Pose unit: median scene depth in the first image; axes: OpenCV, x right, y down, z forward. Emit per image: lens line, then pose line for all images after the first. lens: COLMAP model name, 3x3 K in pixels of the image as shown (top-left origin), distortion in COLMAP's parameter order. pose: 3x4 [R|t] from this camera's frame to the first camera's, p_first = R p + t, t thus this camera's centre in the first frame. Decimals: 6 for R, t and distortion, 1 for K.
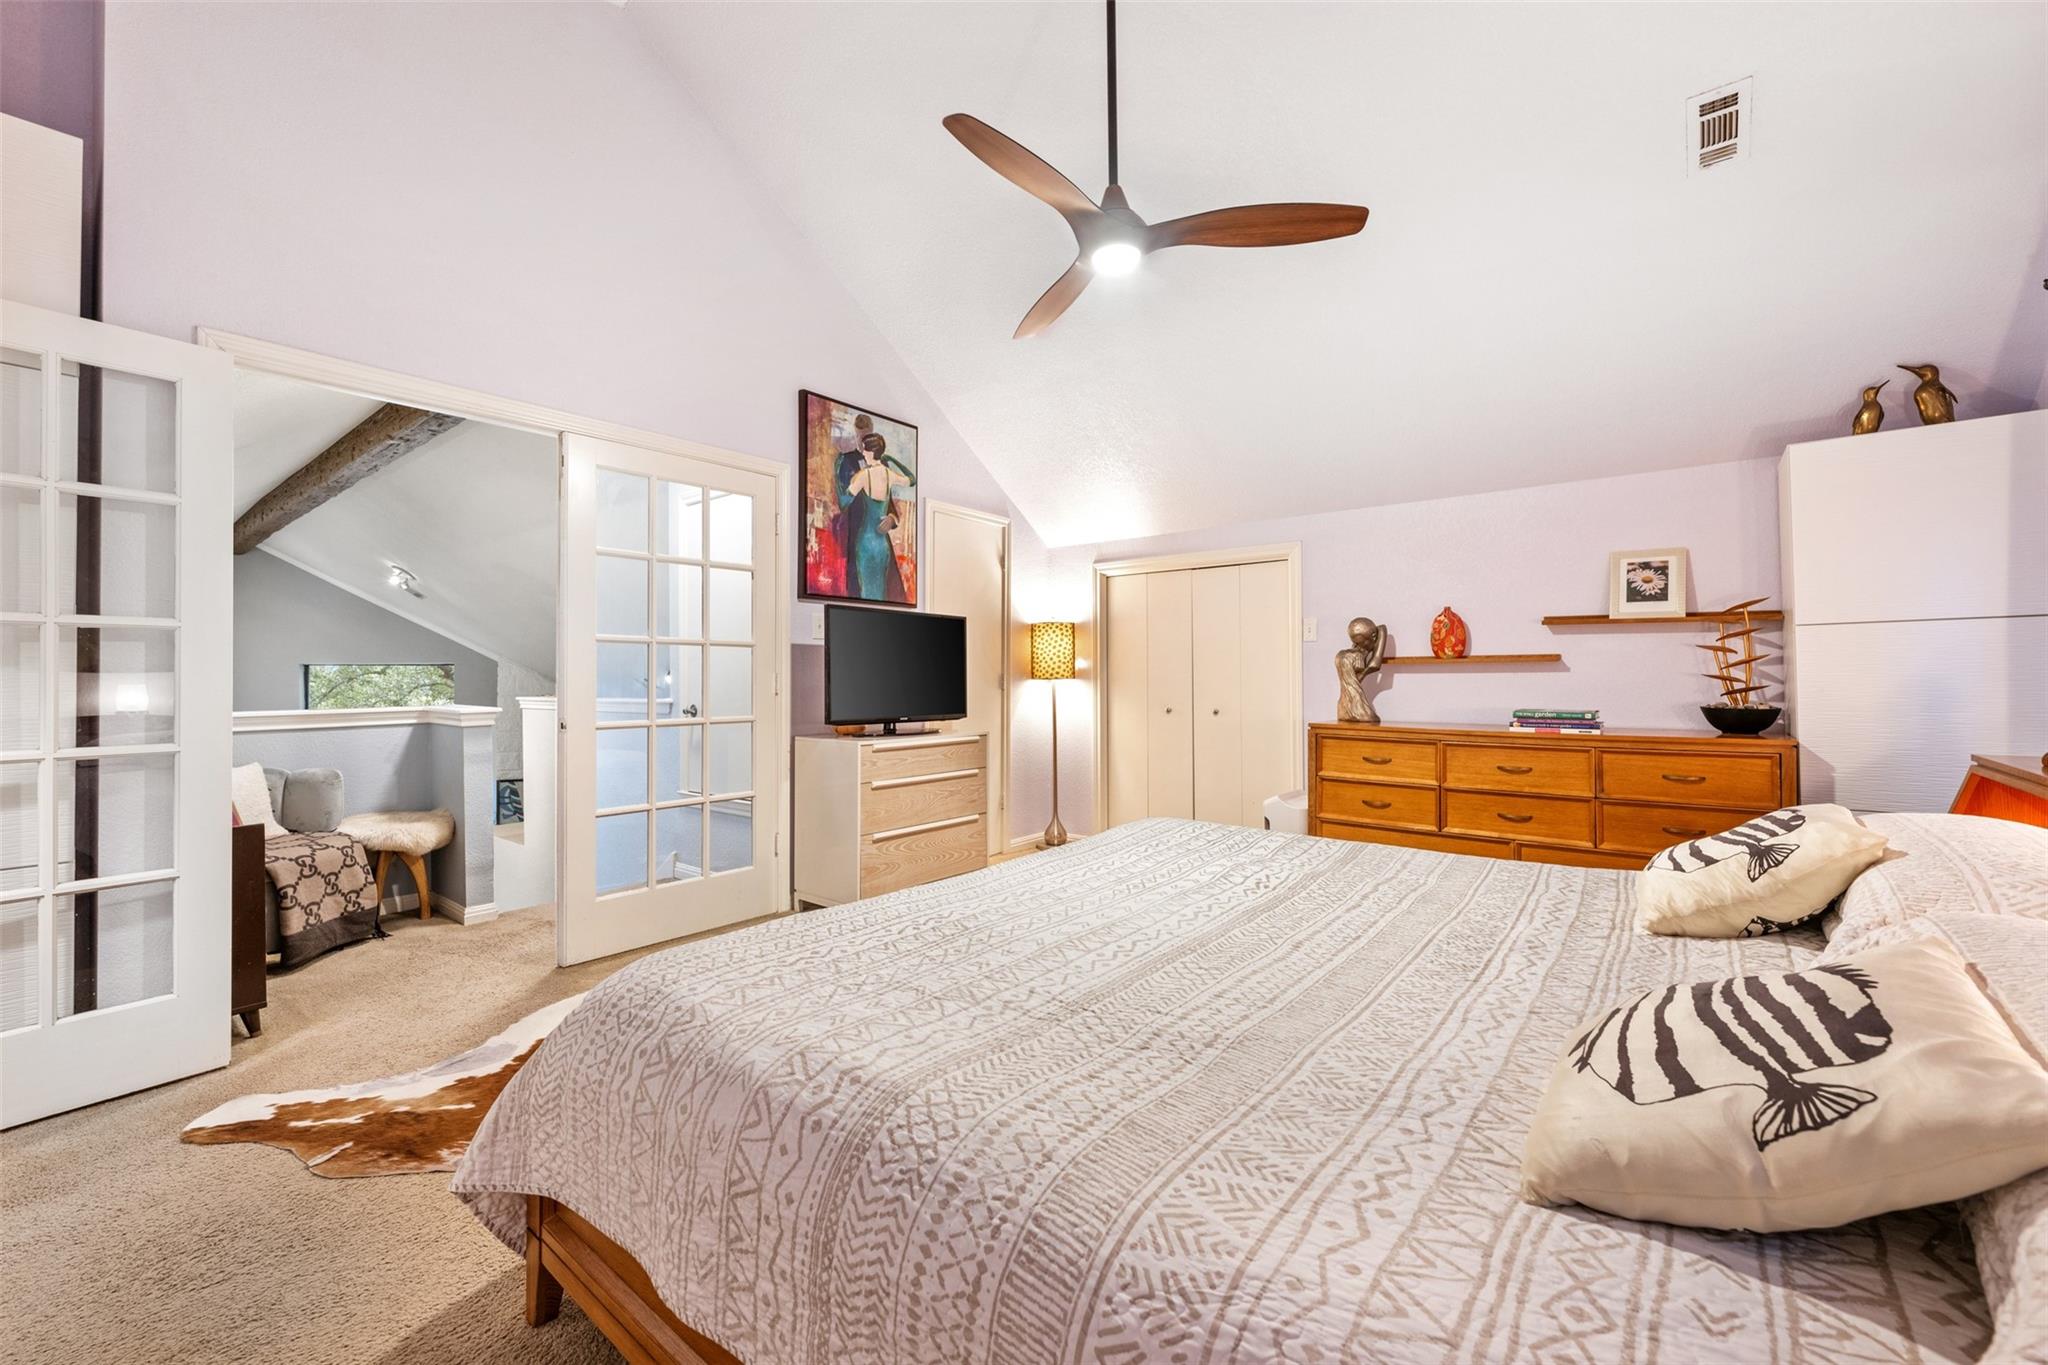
lens RADIAL K [[818.5, 0, 1024.9], [0, 818.5, 667.8], [0, 0, 1]] dist [0.000288, 0.000040]
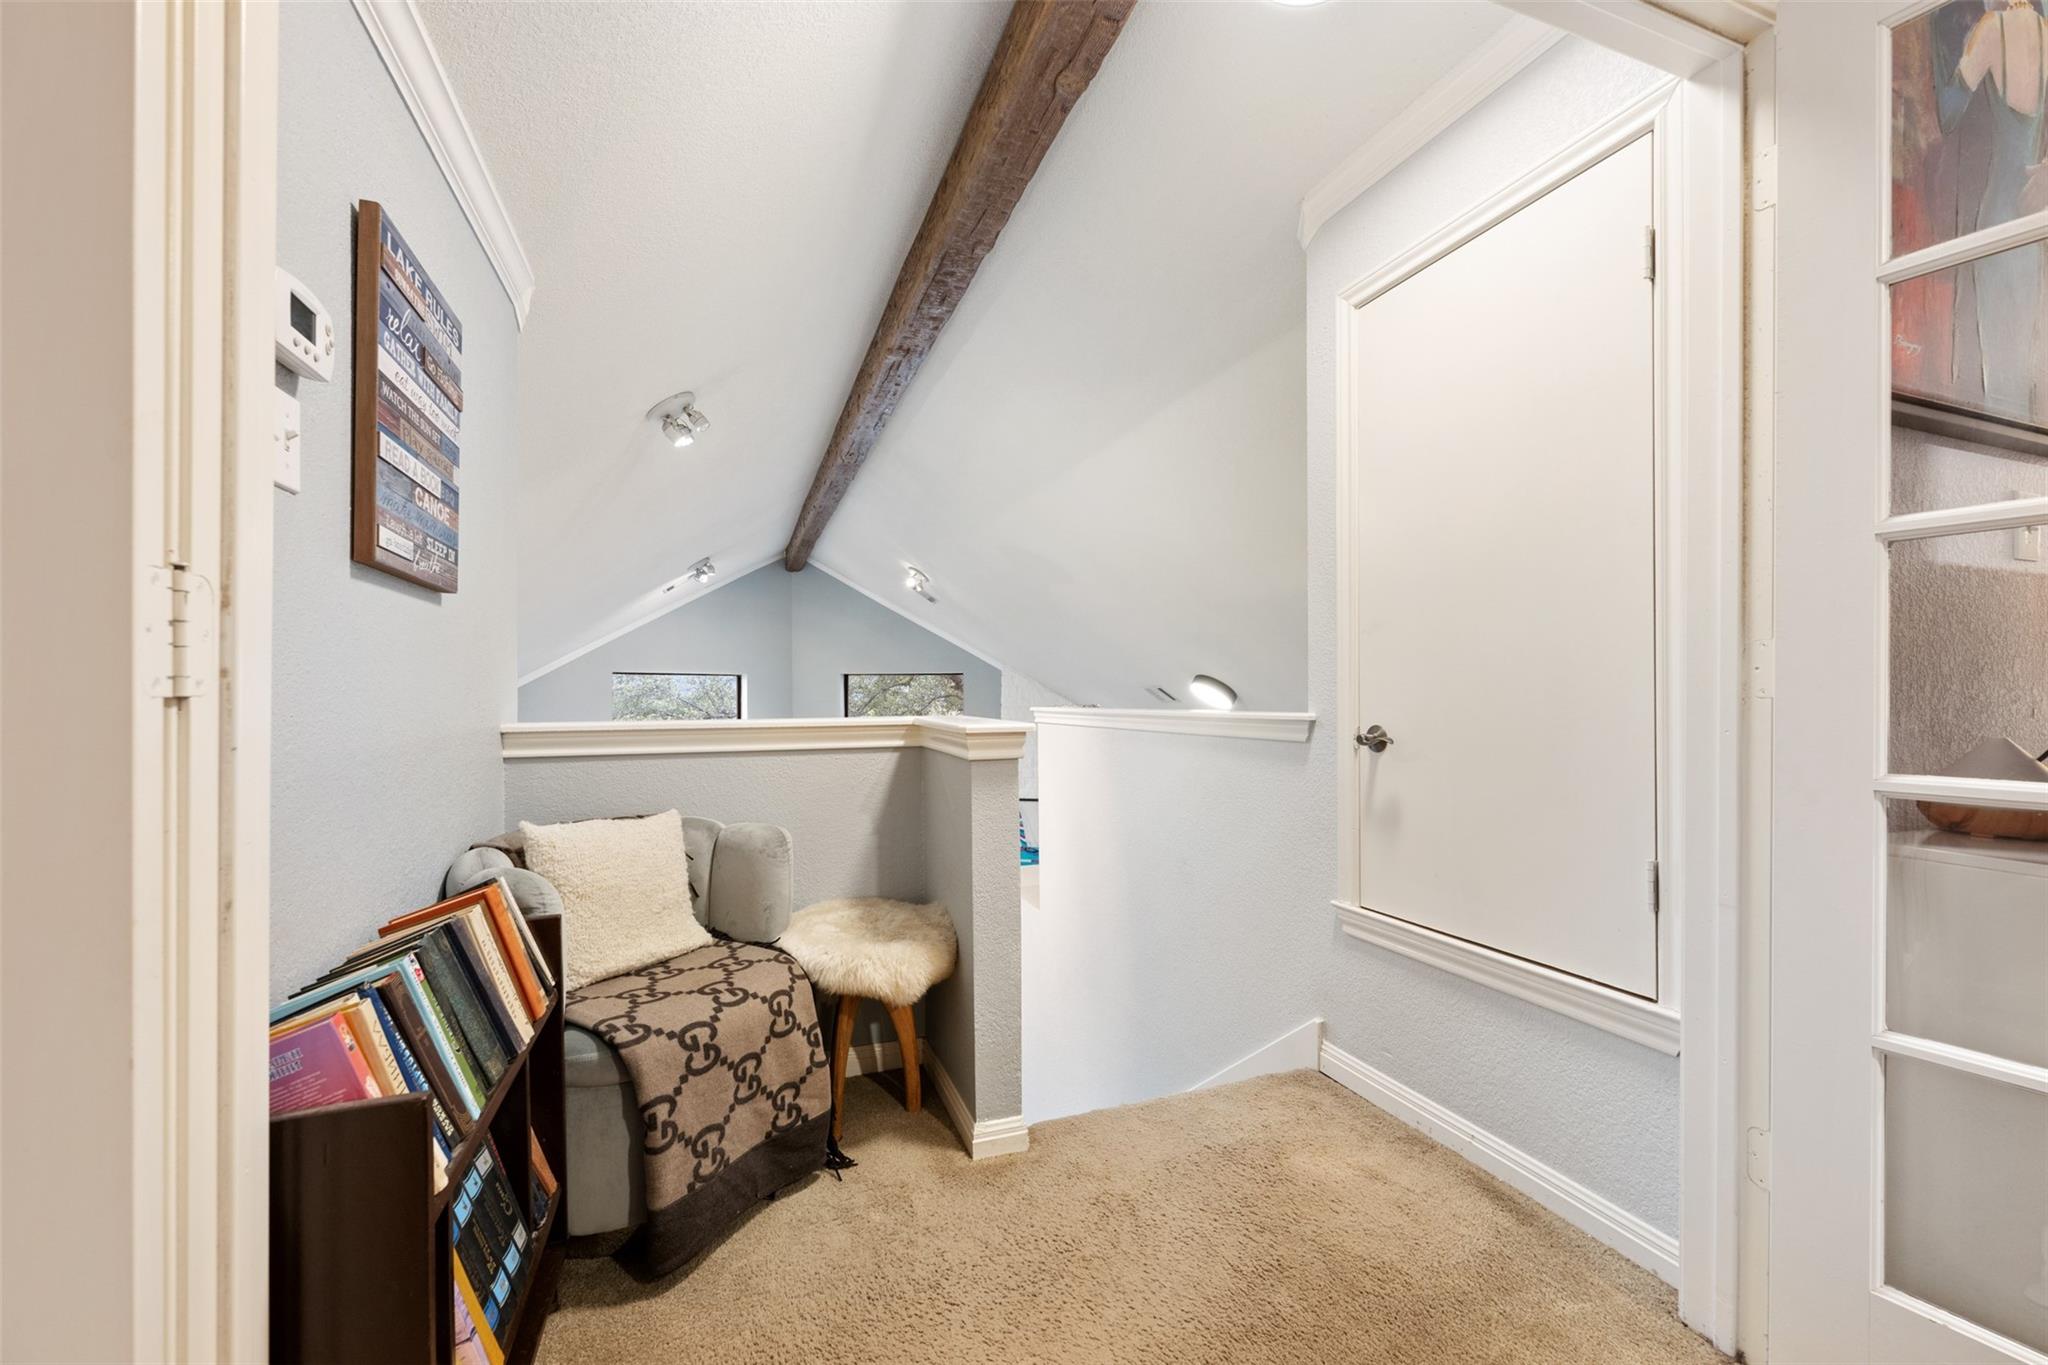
lens RADIAL K [[805.3, 0, 1024.0], [0, 805.3, 682.5], [0, 0, 1]] dist [-0.001675, 0.000154]
pose [[0.859973, -0.002559, -0.510333, -0.424327], [0.000873, 0.999993, -0.003543, 0.027373], [0.510338, 0.002601, 0.859970, 0.619115]]
